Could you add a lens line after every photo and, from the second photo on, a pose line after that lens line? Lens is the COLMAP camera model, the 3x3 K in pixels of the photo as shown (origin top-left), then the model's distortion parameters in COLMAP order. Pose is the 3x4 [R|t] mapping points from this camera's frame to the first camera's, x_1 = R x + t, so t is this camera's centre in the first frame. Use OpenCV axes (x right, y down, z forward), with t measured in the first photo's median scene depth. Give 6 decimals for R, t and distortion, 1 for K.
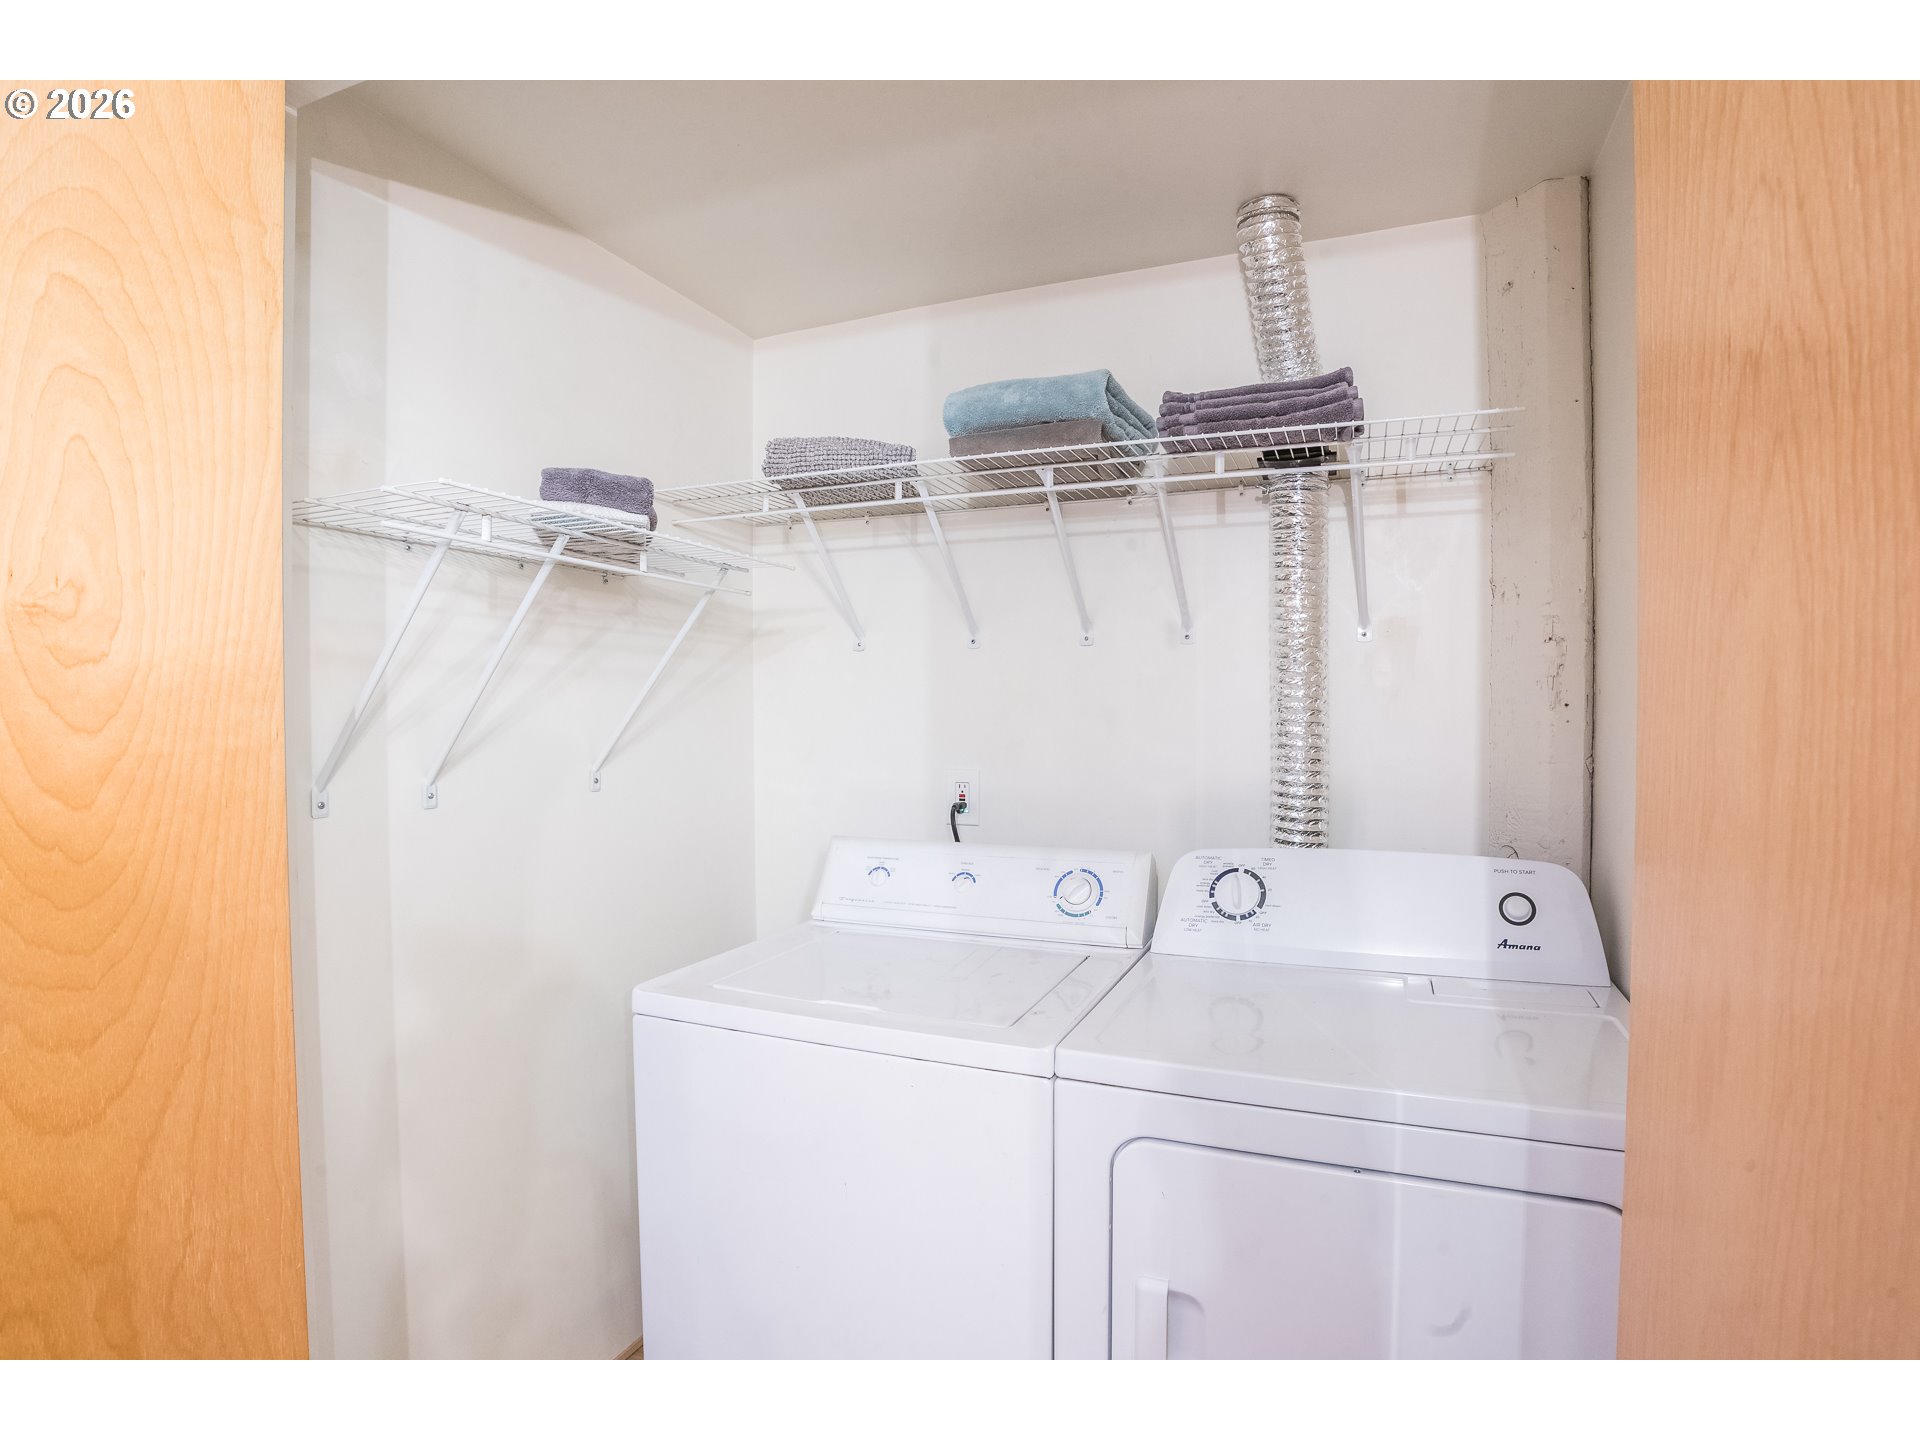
lens RADIAL K [[996.2, 0, 936.3], [0, 996.2, 719.4], [0, 0, 1]] dist [-0.071865, 0.023601]
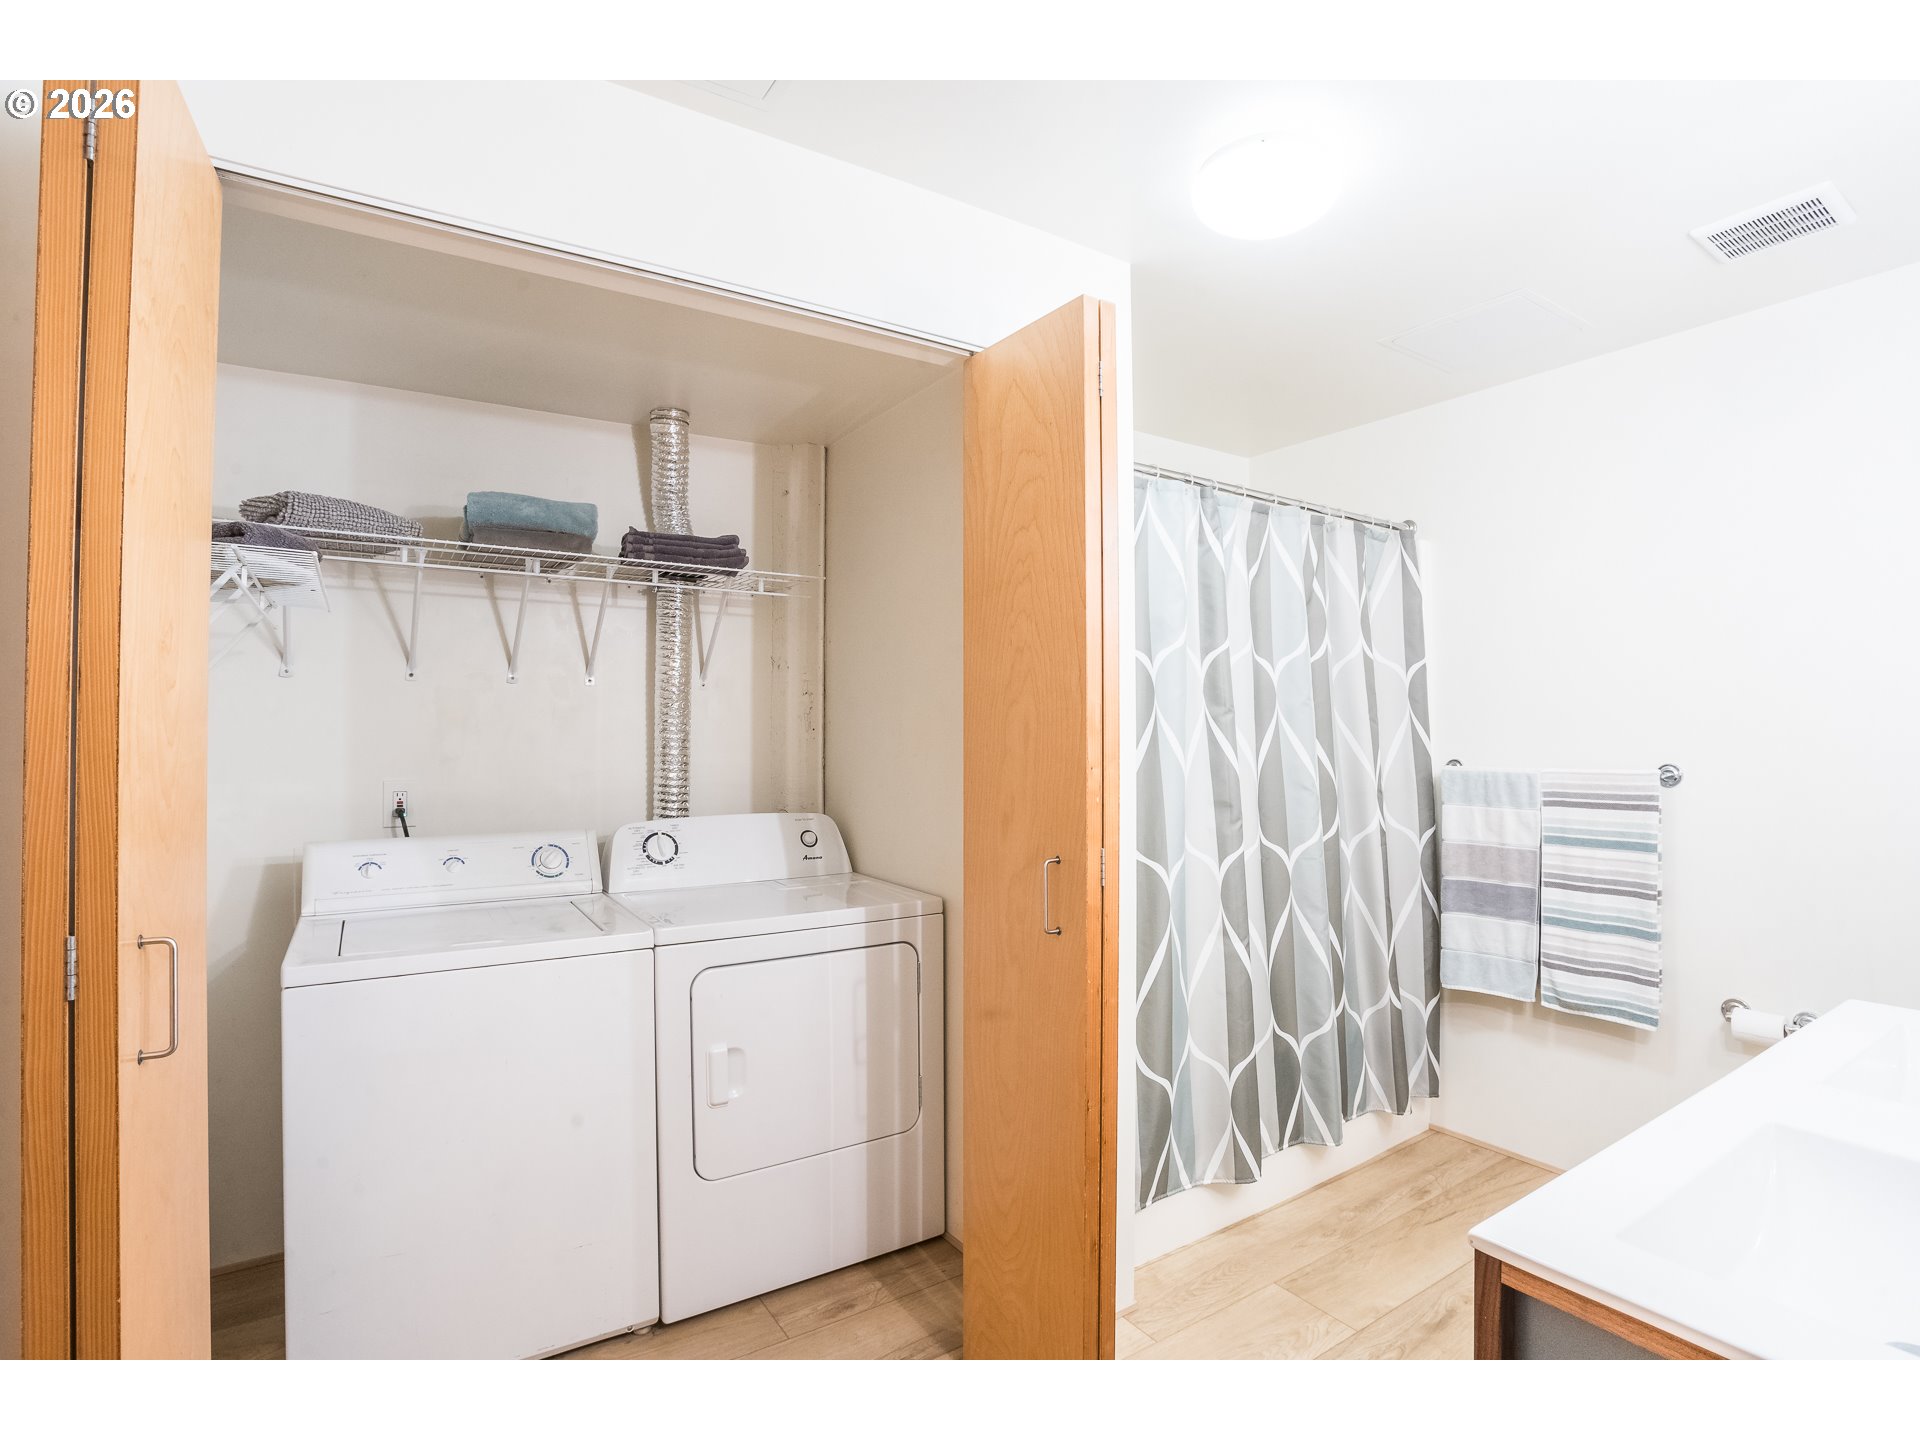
lens RADIAL K [[958.8, 0, 951.9], [0, 958.8, 731.0], [0, 0, 1]] dist [-0.062579, 0.001358]
pose [[0.577959, 0.002135, 0.816063, -0.664898], [0.003468, 0.999981, -0.005072, -0.001895], [-0.816059, 0.005761, 0.577940, -0.262160]]
